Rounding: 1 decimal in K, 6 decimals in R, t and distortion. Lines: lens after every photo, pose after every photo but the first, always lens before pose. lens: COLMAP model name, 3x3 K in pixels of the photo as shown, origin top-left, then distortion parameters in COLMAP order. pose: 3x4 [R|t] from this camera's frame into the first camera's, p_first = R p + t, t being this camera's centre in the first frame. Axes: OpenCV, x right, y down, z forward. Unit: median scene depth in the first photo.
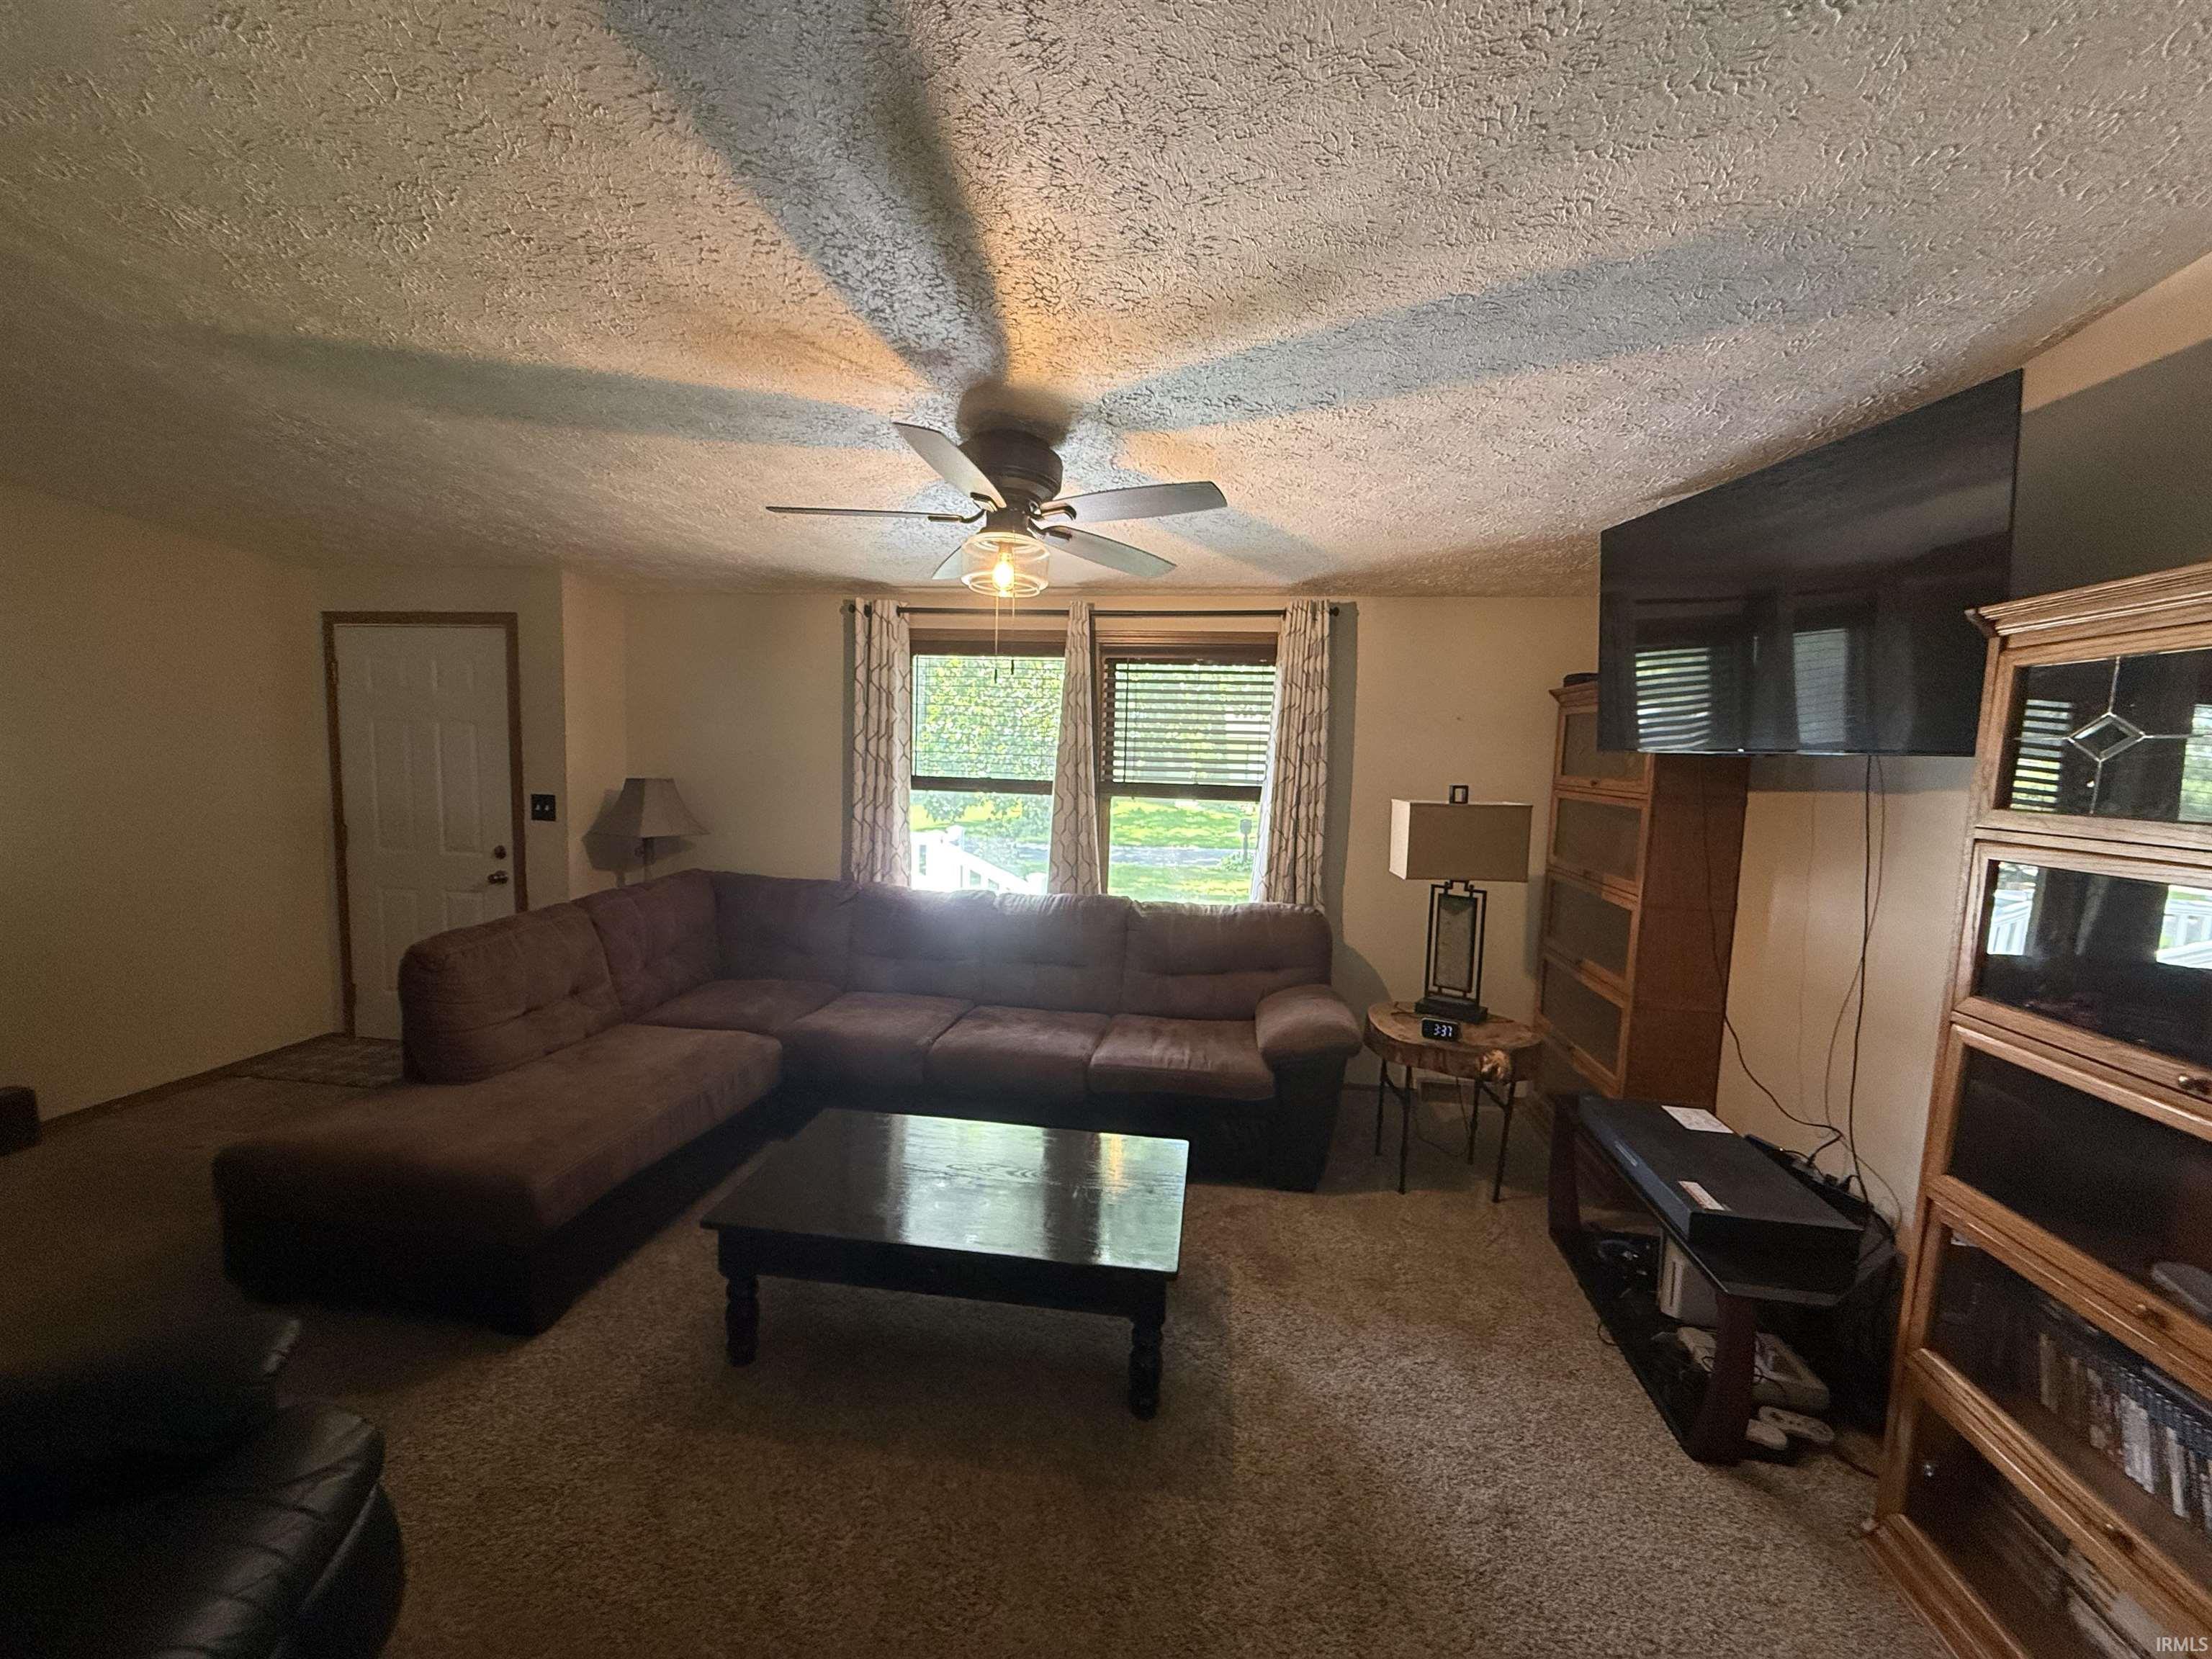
lens RADIAL K [[887.5, 0, 1106.4], [0, 887.5, 830.5], [0, 0, 1]] dist [0.003352, 0.000073]
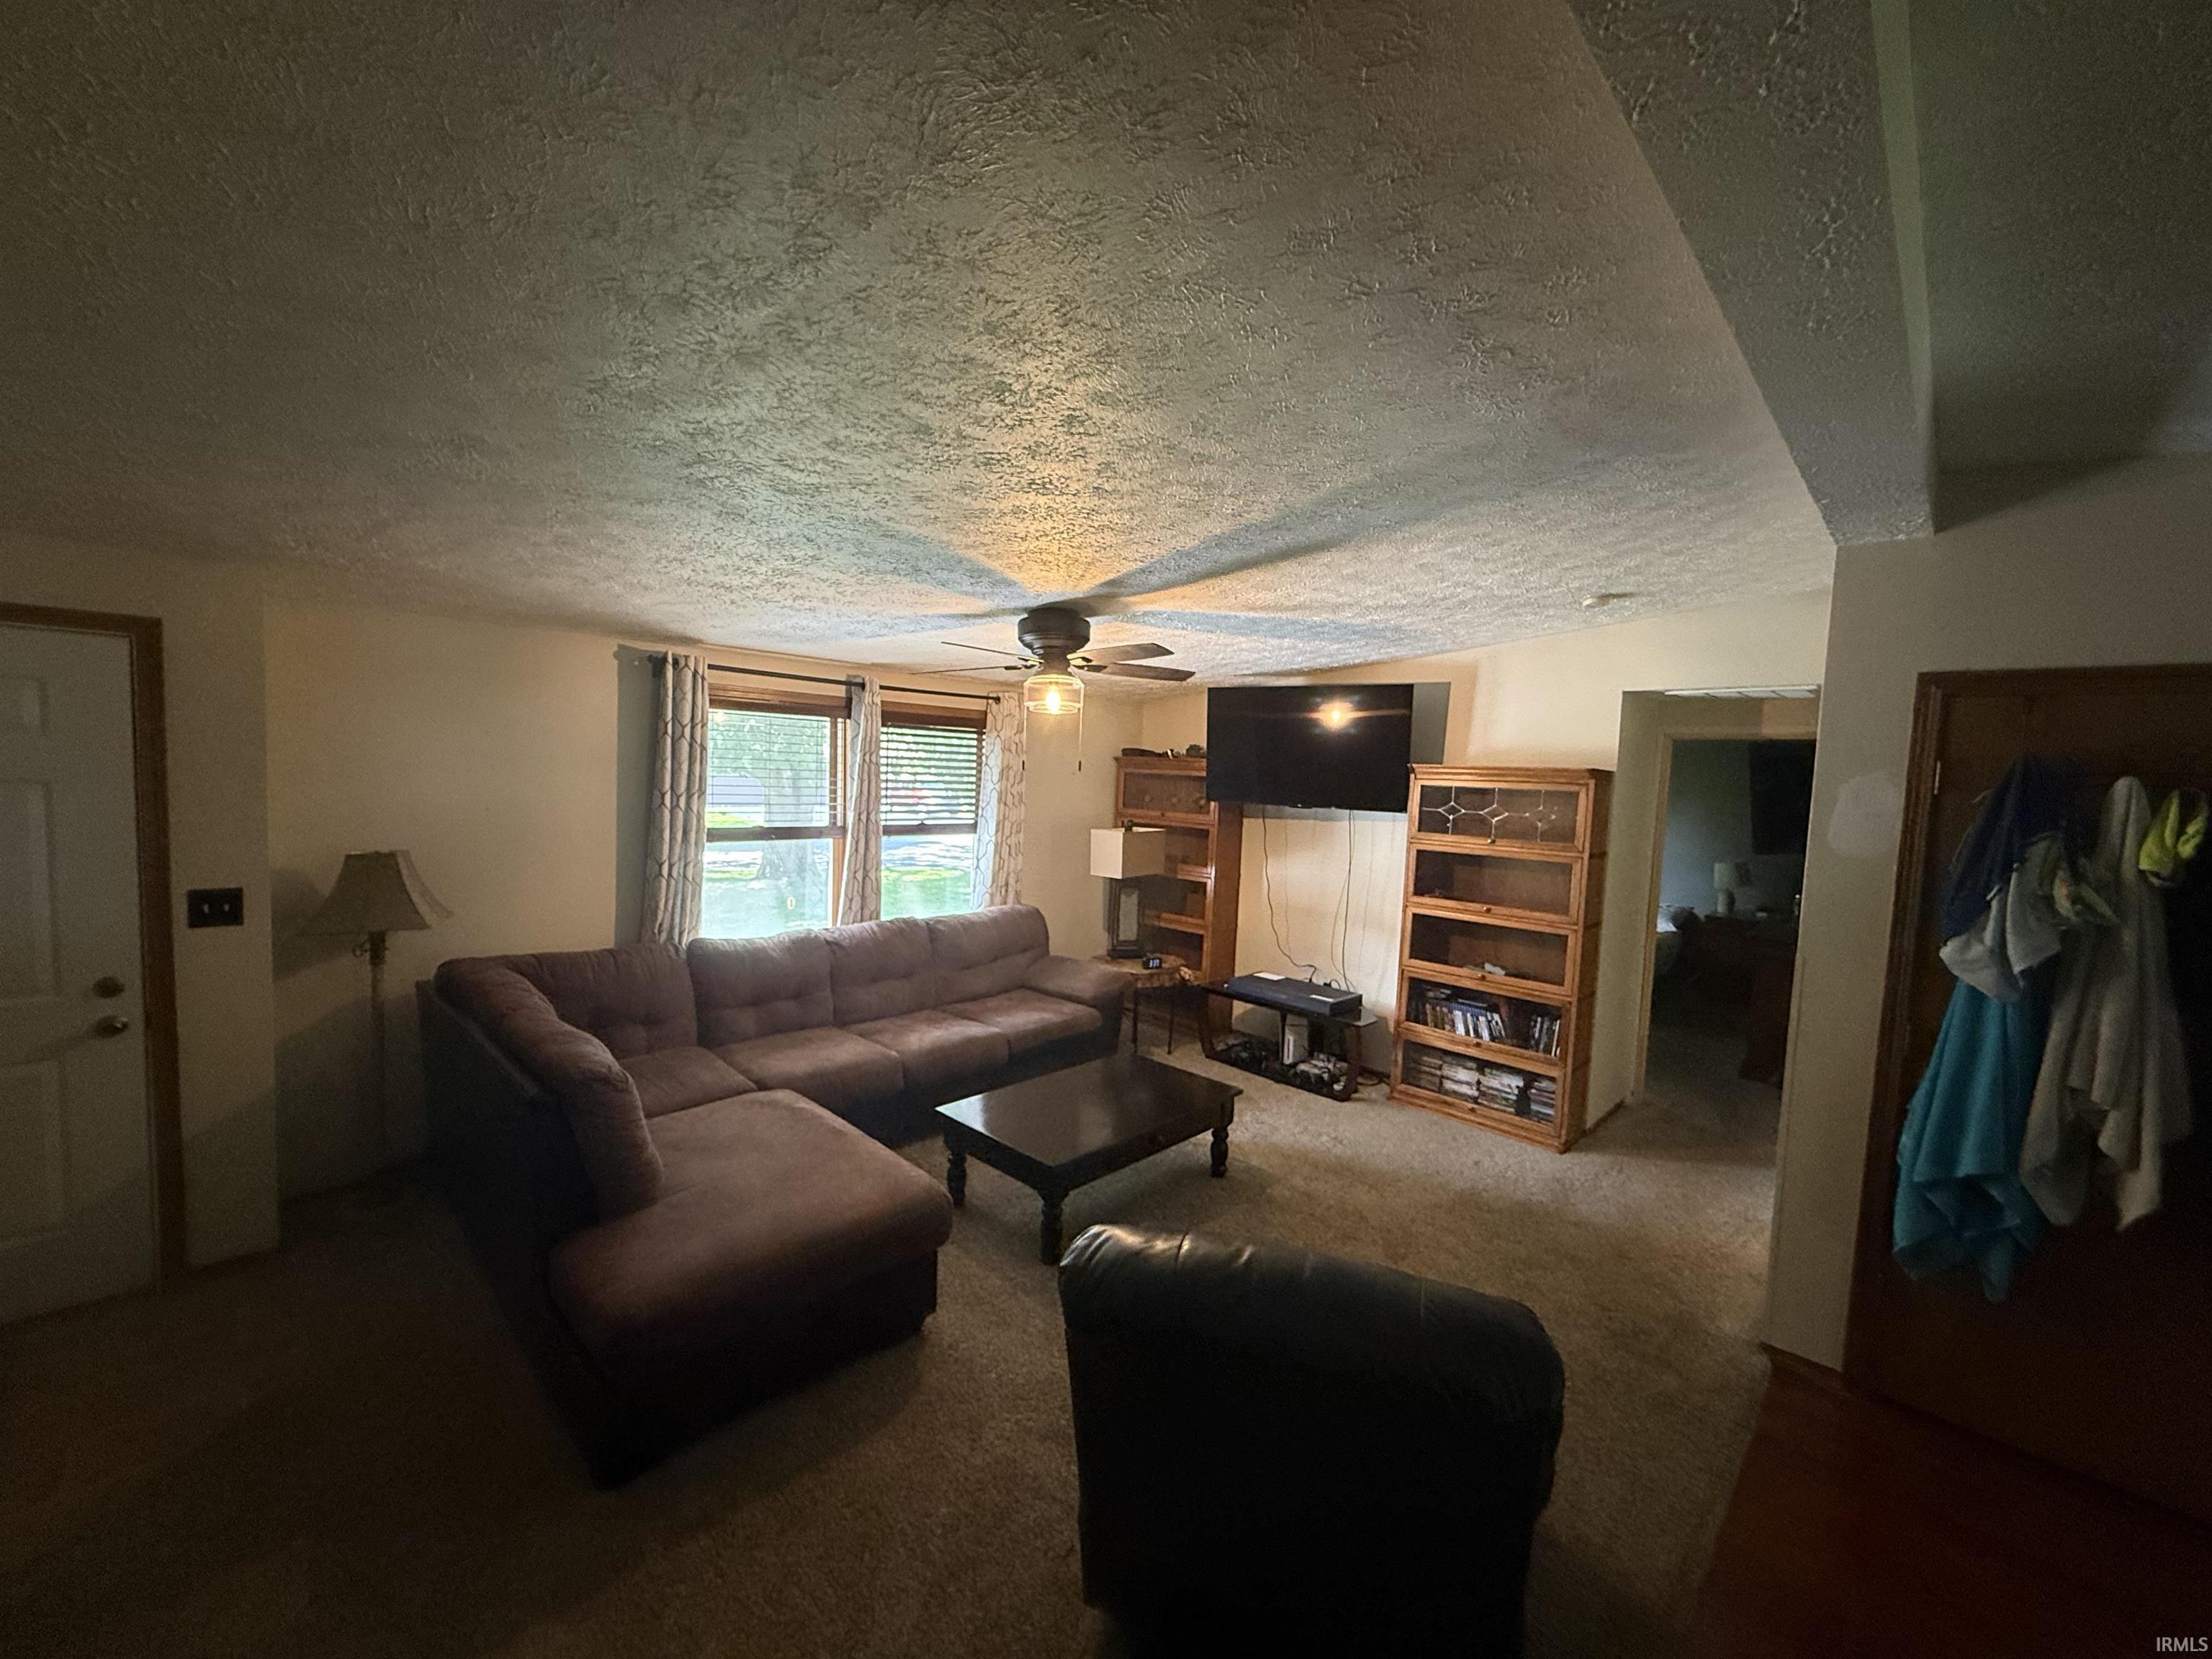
lens RADIAL K [[887.5, 0, 1104.8], [0, 887.5, 831.4], [0, 0, 1]] dist [0.003352, 0.000073]
pose [[0.579453, -0.060627, 0.812748, -0.821738], [0.051462, 0.997961, 0.037753, -0.078157], [-0.813379, 0.019950, 0.581392, 0.051586]]
